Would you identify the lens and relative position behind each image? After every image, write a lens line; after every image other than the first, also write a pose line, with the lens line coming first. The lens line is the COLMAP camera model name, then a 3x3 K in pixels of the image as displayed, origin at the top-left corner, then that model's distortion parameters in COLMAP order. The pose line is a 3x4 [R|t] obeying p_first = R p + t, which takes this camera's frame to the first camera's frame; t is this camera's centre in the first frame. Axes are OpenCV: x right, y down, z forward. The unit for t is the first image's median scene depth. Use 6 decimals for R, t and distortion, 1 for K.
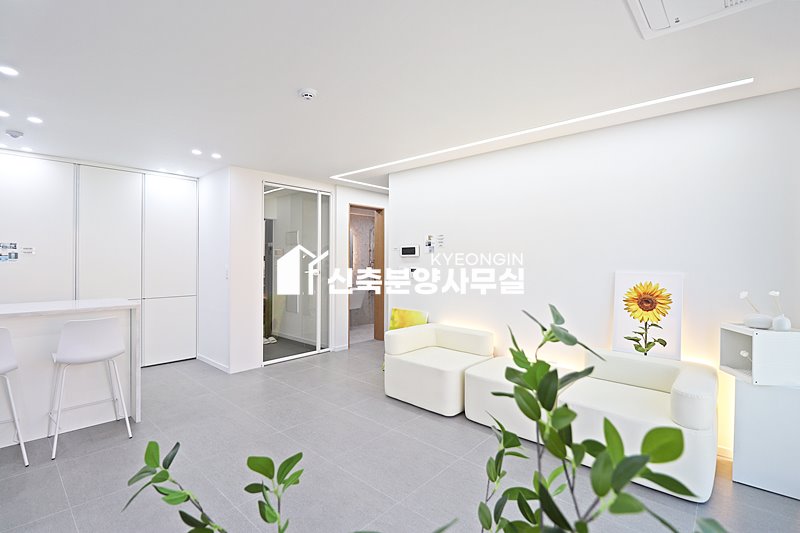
lens RADIAL K [[373.7, 0, 393.4], [0, 373.7, 260.1], [0, 0, 1]] dist [-0.003122, -0.009408]
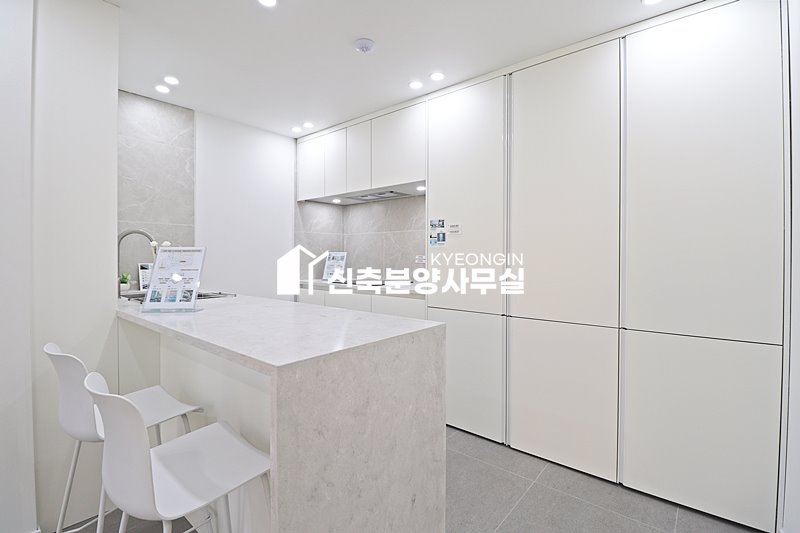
lens RADIAL K [[373.7, 0, 398.4], [0, 373.7, 259.8], [0, 0, 1]] dist [-0.003122, -0.009408]
pose [[0.040652, 0.004725, -0.999162, -0.264690], [-0.000592, 0.999989, 0.004705, 0.024698], [0.999173, 0.000400, 0.040655, 0.762061]]
